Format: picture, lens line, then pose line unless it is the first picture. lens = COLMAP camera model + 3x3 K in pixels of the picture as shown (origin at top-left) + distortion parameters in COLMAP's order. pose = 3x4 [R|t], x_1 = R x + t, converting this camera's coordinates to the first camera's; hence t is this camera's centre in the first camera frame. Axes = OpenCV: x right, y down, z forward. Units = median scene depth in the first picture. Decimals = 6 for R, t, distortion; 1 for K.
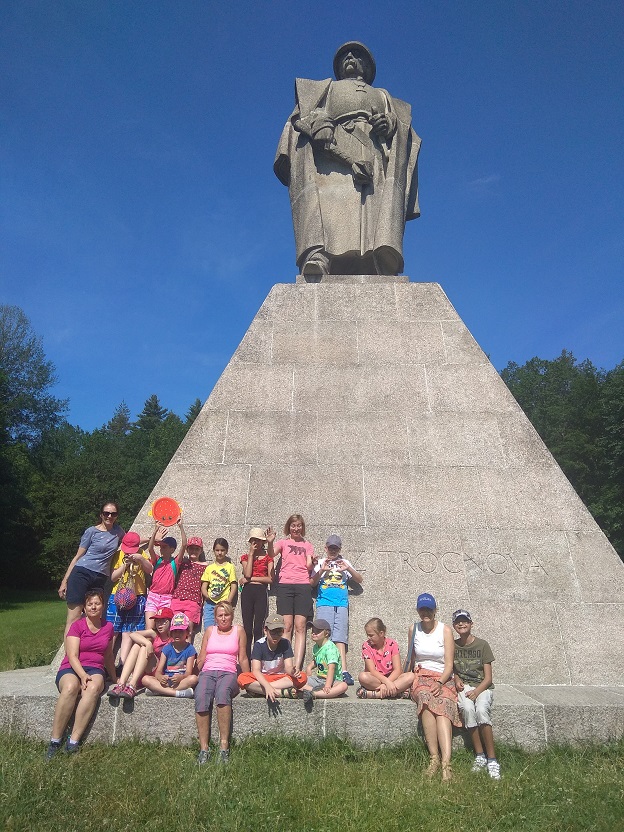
lens RADIAL K [[635.7, 0, 312.0], [0, 635.7, 416.0], [0, 0, 1]] dist [0.139119, -0.247677]
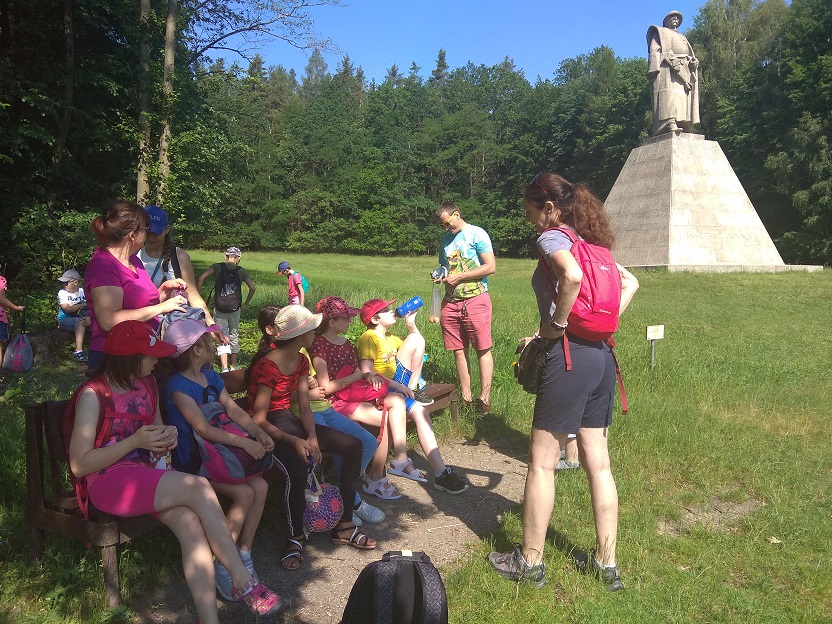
lens RADIAL K [[635.7, 0, 416.0], [0, 635.7, 312.0], [0, 0, 1]] dist [0.139119, -0.247677]
pose [[0.919788, -0.040913, 0.390276, -2.570831], [-0.099179, 0.938024, 0.332077, -0.370703], [-0.379675, -0.344148, 0.858725, -1.460401]]
